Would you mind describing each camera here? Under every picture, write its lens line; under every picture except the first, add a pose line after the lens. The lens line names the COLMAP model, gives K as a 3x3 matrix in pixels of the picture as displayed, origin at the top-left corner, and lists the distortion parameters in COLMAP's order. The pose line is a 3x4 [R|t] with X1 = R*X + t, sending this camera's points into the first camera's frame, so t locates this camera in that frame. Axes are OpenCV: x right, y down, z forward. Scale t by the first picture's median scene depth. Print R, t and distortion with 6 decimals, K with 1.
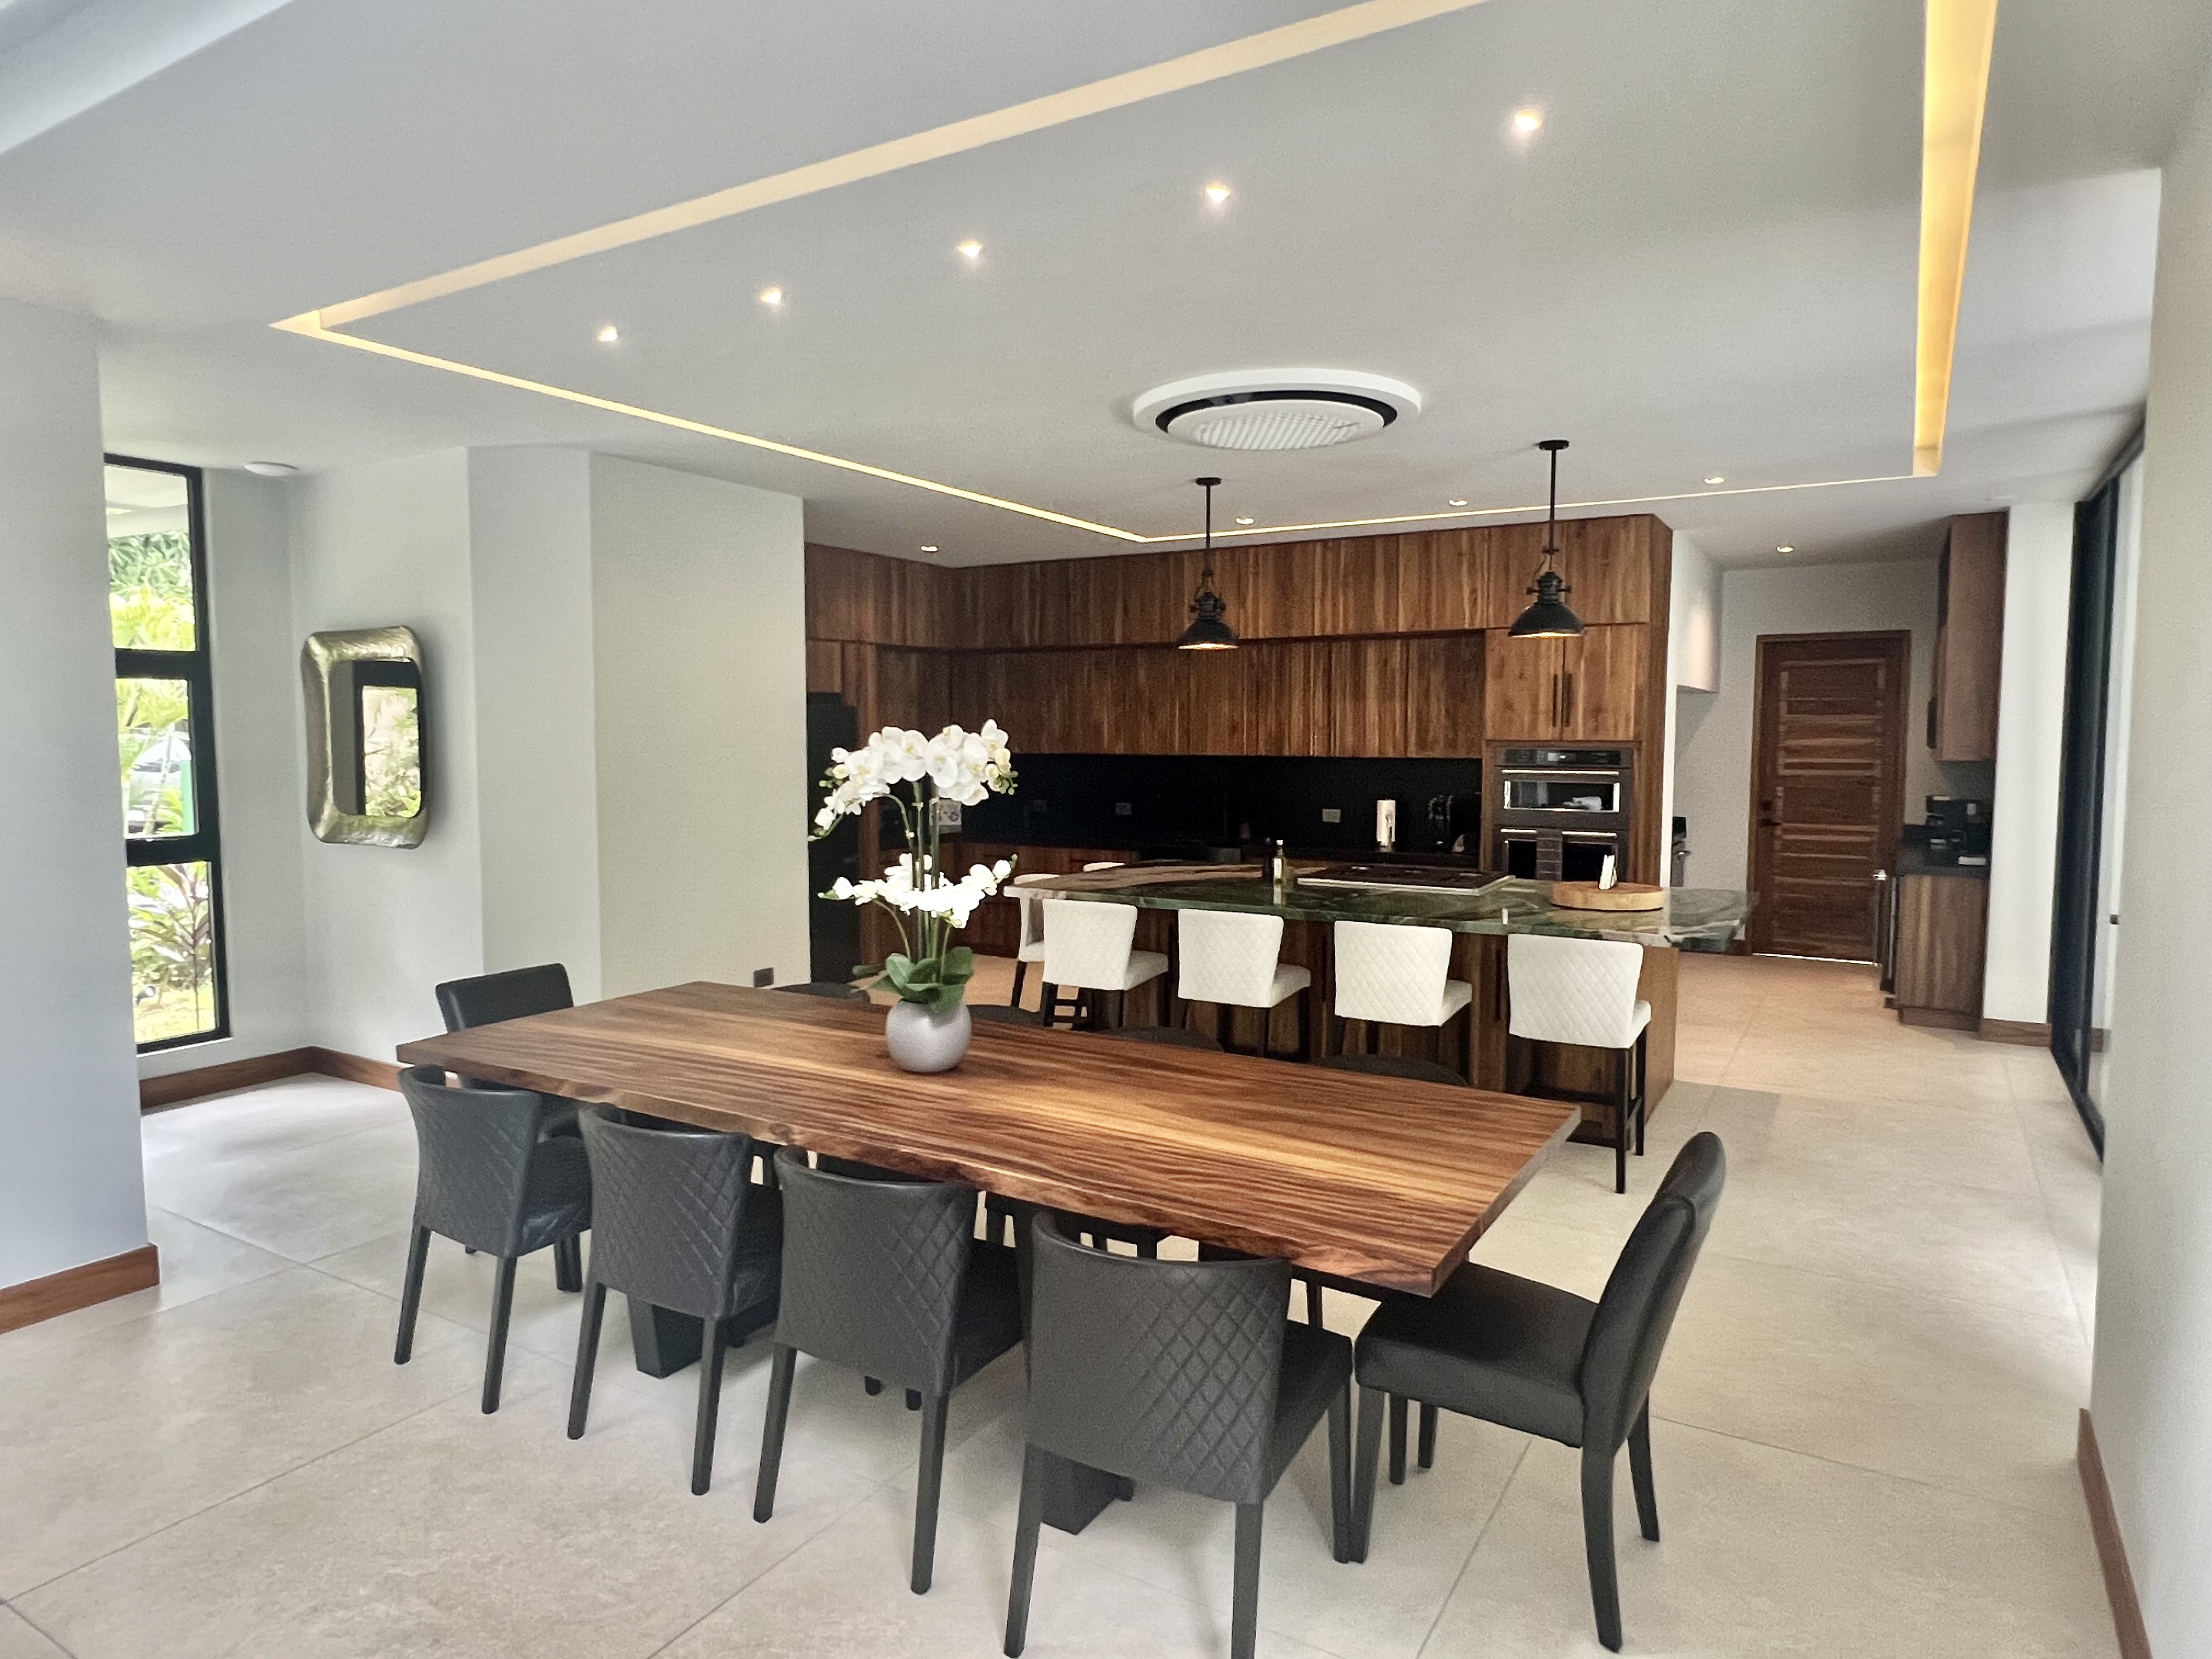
lens RADIAL K [[1334.2, 0, 1106.0], [0, 1334.2, 829.5], [0, 0, 1]] dist [-0.001387, -0.000890]
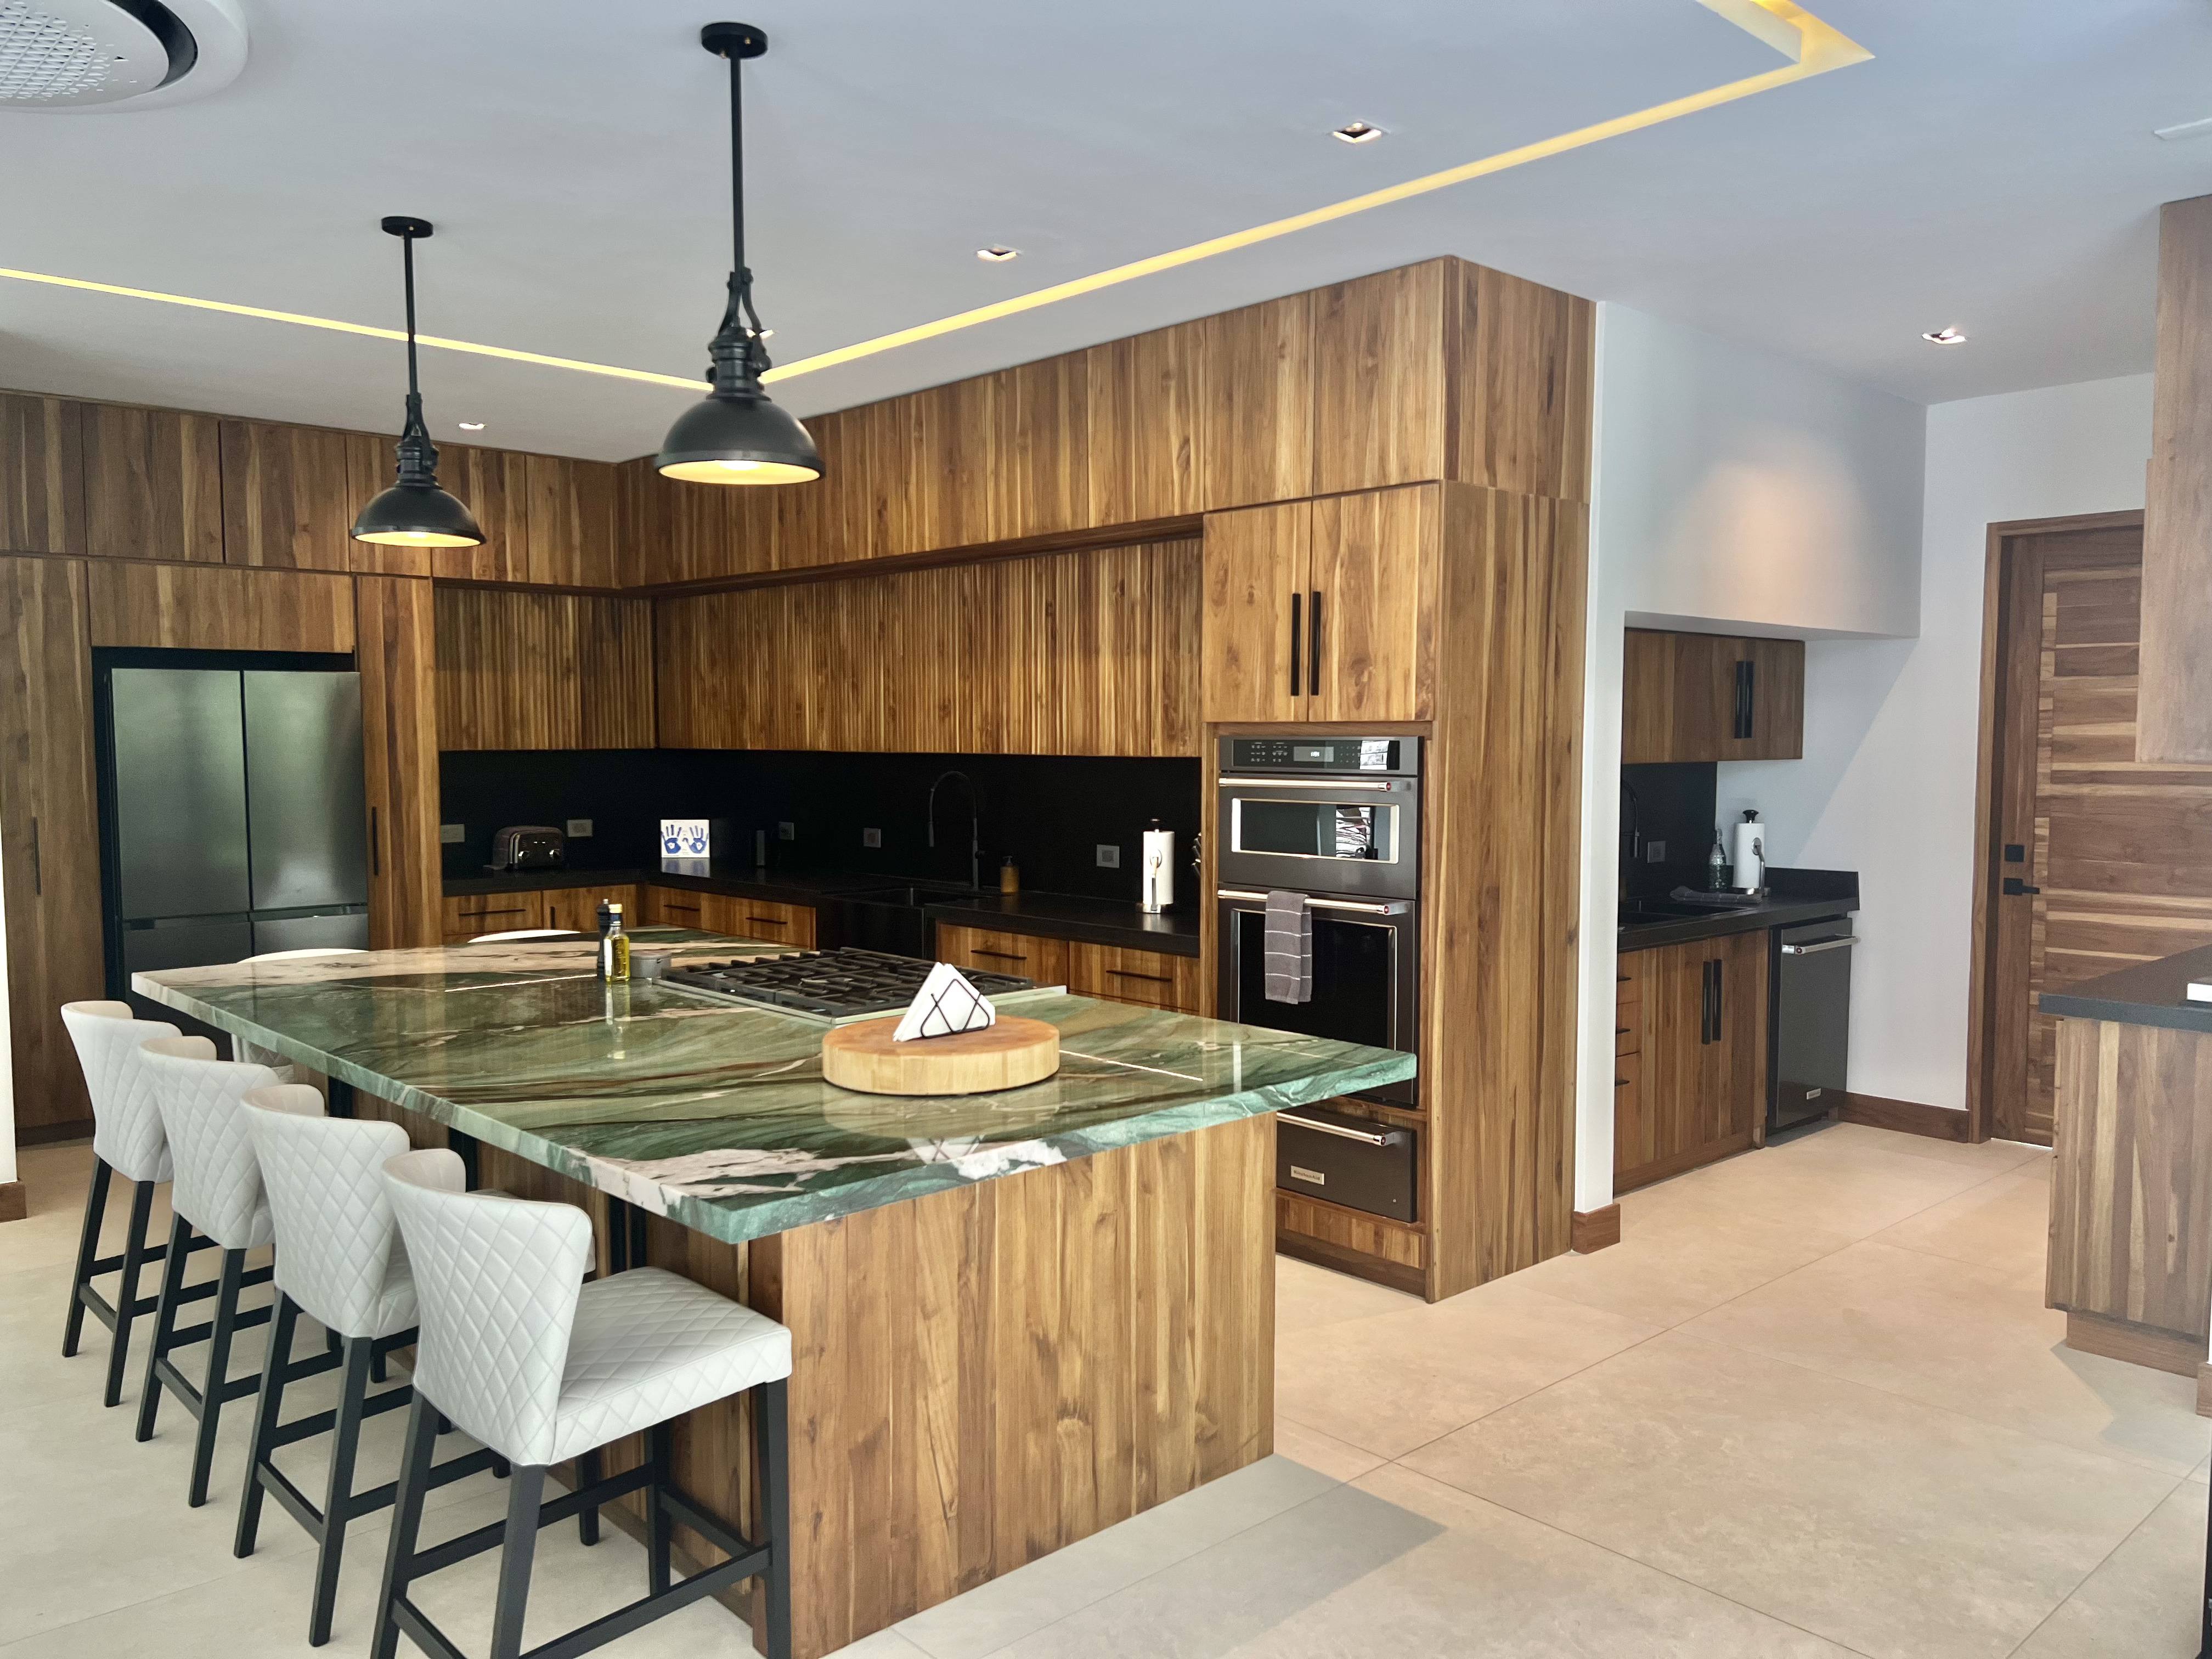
lens RADIAL K [[1655.6, 0, 1124.6], [0, 1655.6, 840.2], [0, 0, 1]] dist [0.136357, -0.200142]
pose [[0.961049, 0.018126, -0.275783, 0.433429], [-0.021043, 0.999749, -0.007624, -0.014043], [0.275576, 0.013131, 0.961190, 0.349161]]
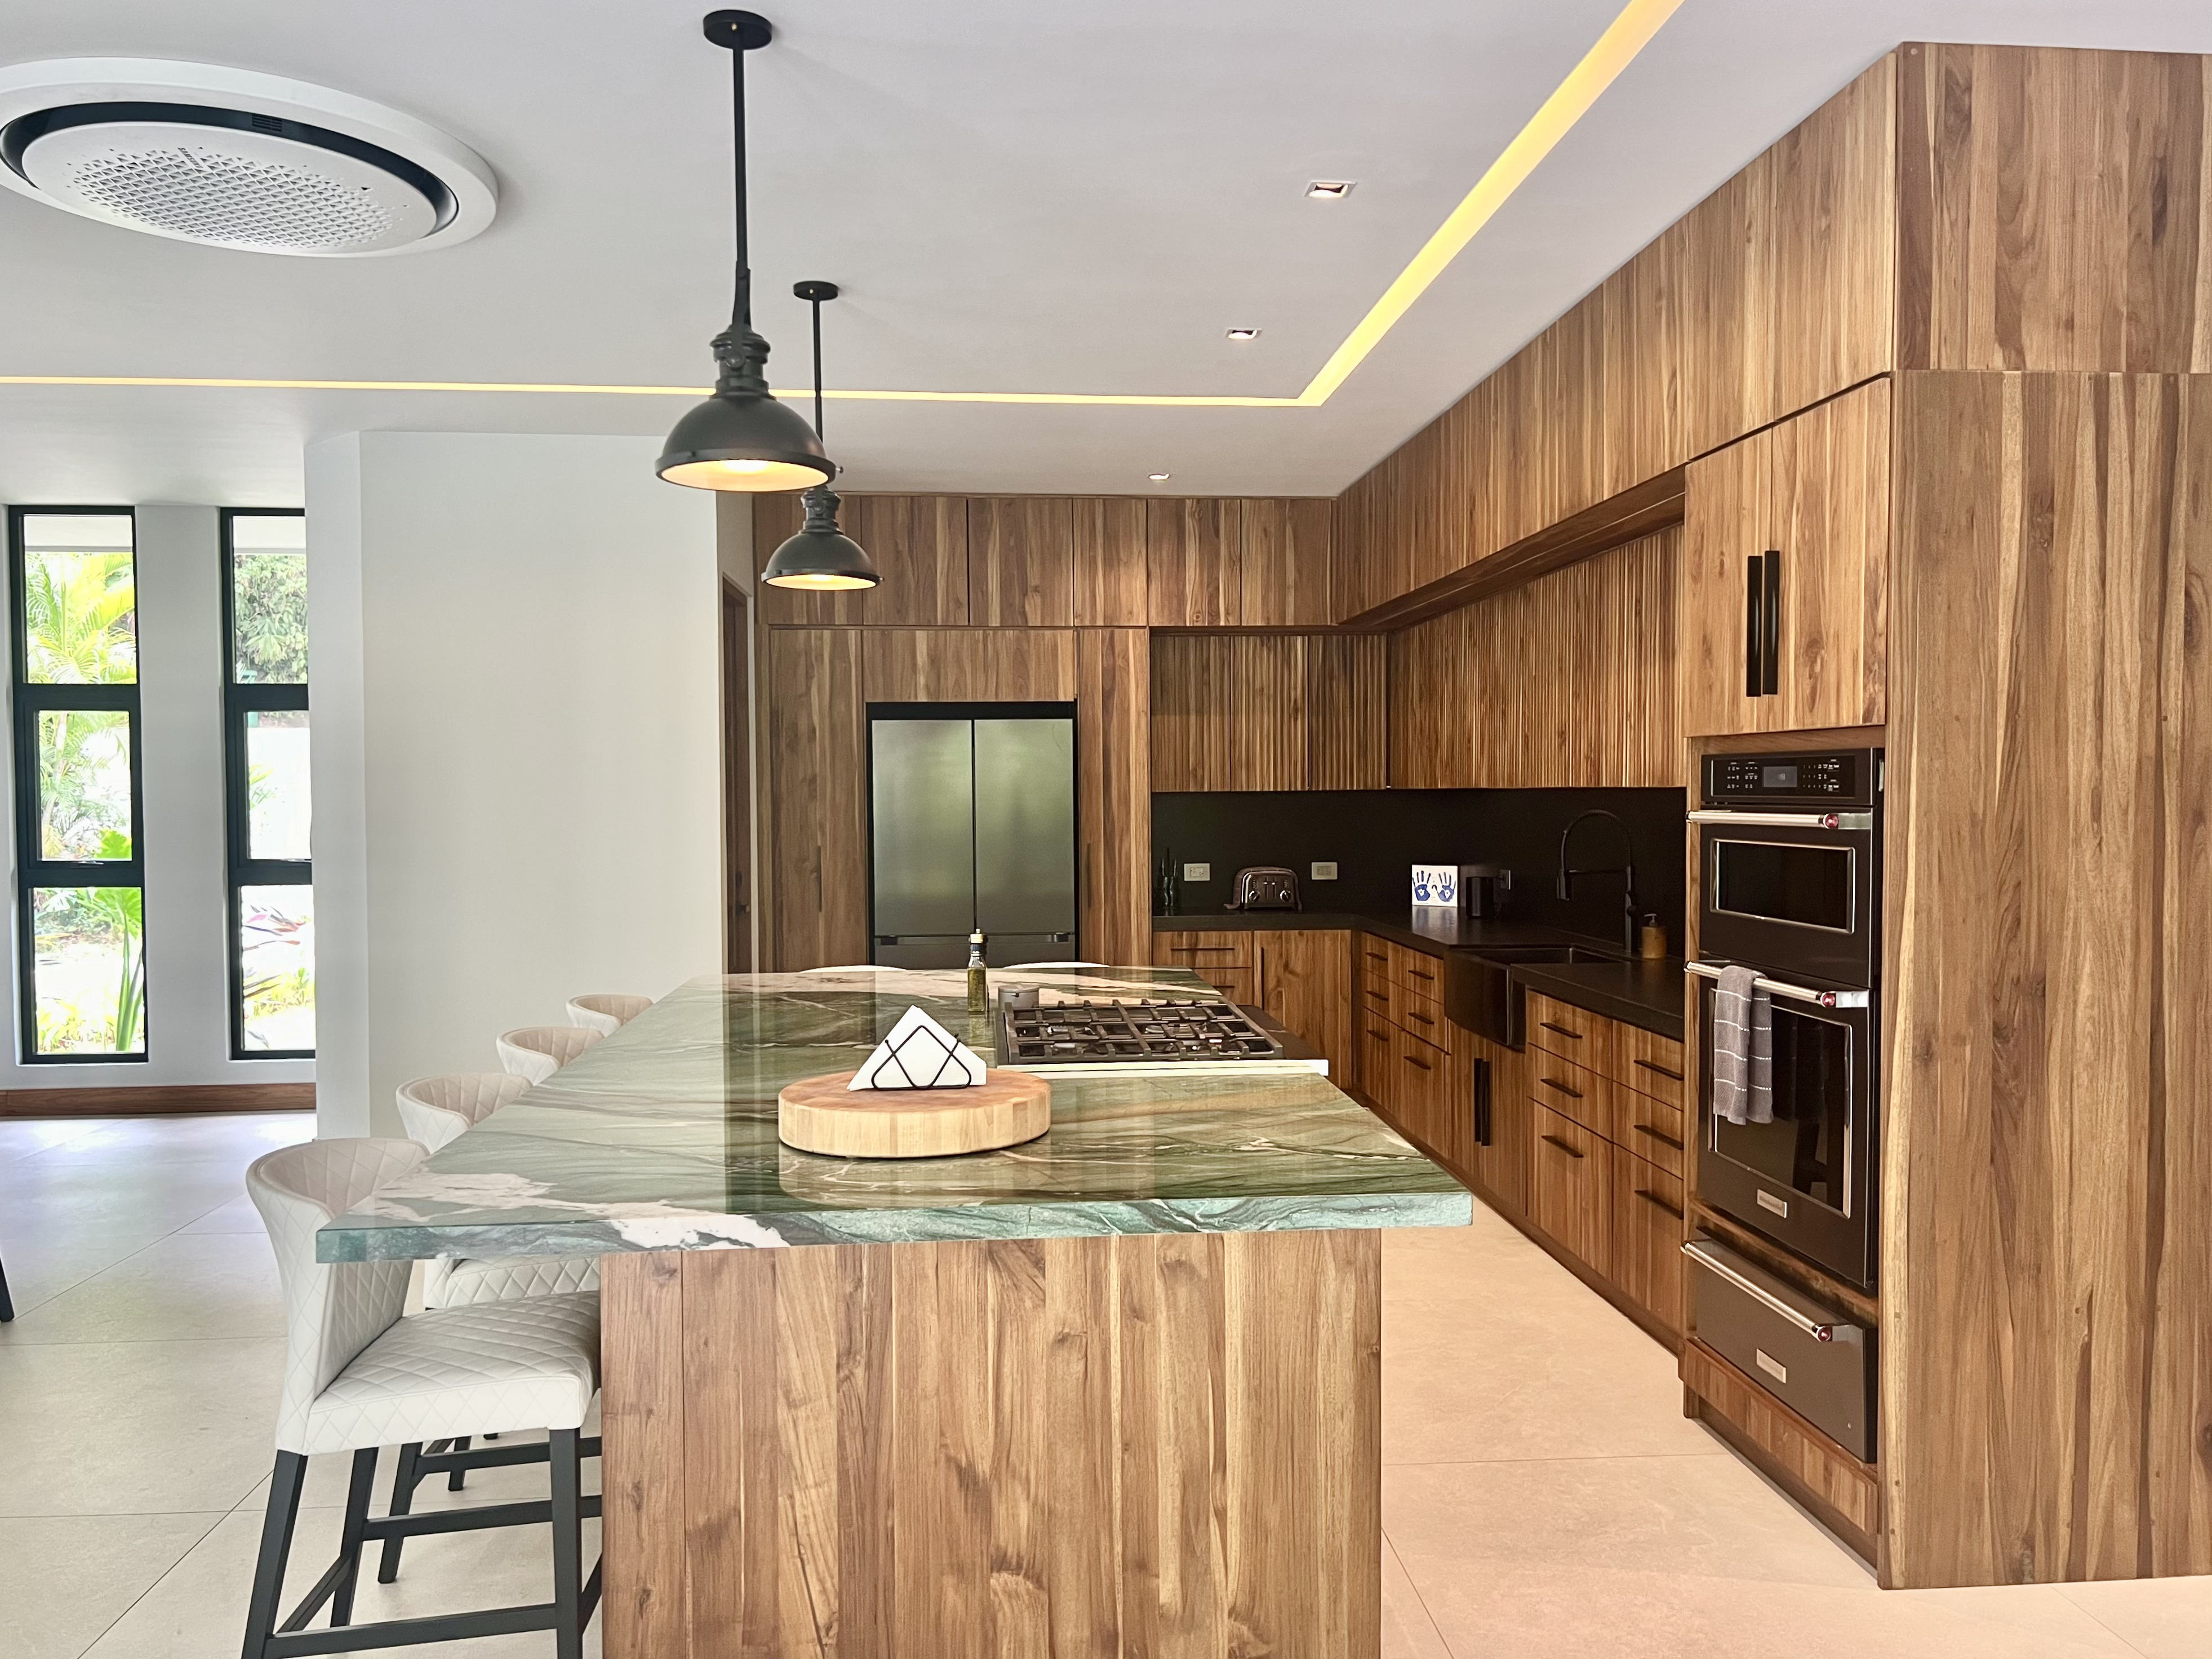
lens RADIAL K [[1705.0, 0, 1111.9], [0, 1705.0, 845.2], [0, 0, 1]] dist [0.077758, -0.090101]
pose [[0.580274, 0.023184, -0.814092, 0.602256], [-0.056431, 0.998337, -0.011792, -0.018693], [0.812464, 0.052783, 0.580617, 0.552077]]
